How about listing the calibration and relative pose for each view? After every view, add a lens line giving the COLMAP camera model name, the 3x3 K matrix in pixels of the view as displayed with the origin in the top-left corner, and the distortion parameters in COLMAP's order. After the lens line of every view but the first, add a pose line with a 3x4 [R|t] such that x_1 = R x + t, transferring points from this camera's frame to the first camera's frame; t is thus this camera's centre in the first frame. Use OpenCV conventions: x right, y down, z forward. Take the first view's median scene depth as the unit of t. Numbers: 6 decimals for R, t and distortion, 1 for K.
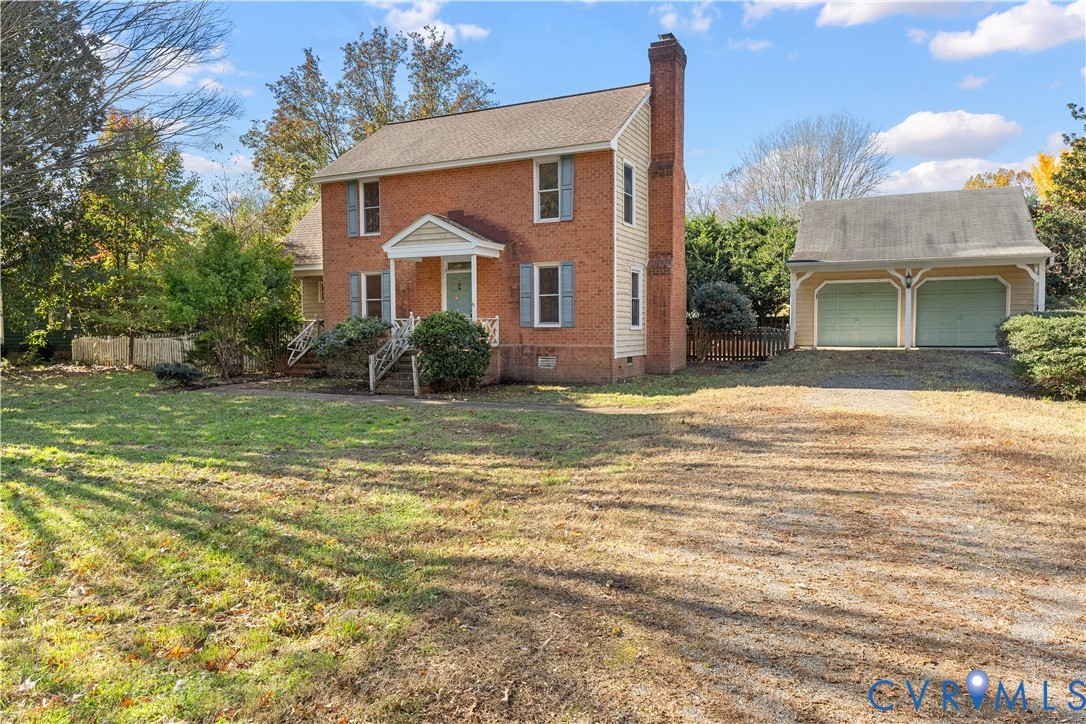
lens RADIAL K [[743.6, 0, 543.0], [0, 743.6, 362.0], [0, 0, 1]] dist [-0.001902, -0.001154]
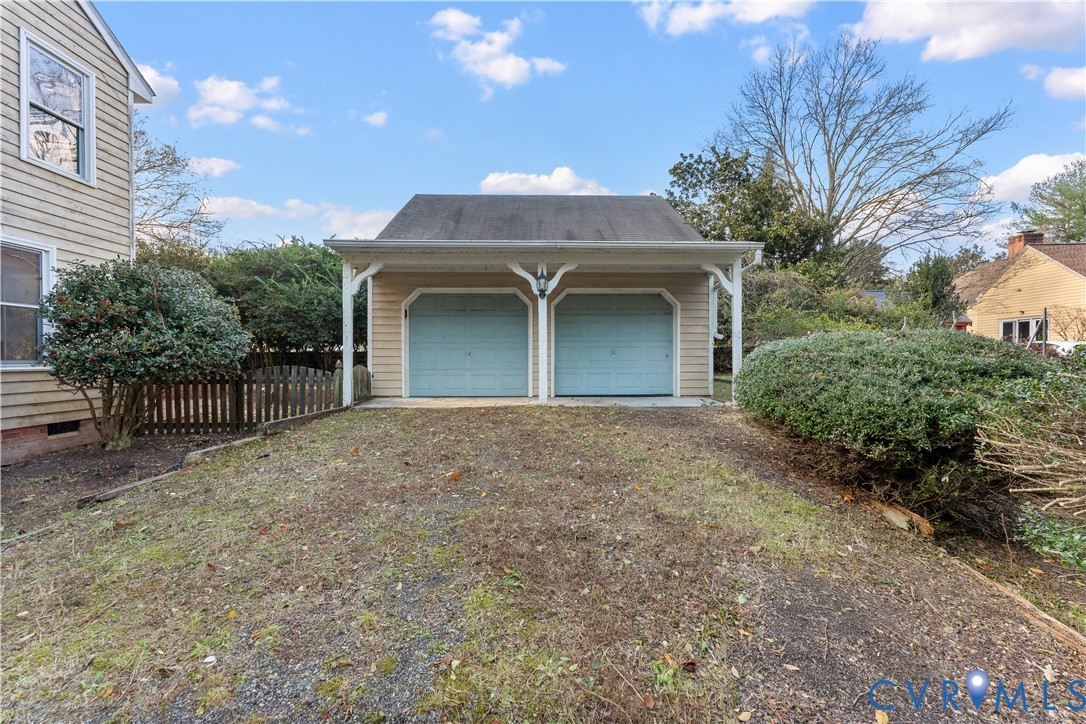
lens RADIAL K [[437.8, 0, 543.0], [0, 437.8, 362.0], [0, 0, 1]] dist [0.000006, -0.000002]
pose [[0.898802, 0.006799, 0.438301, 0.339954], [0.011496, 0.999170, -0.039074, -0.036170], [-0.438203, 0.040158, 0.897978, 0.689166]]
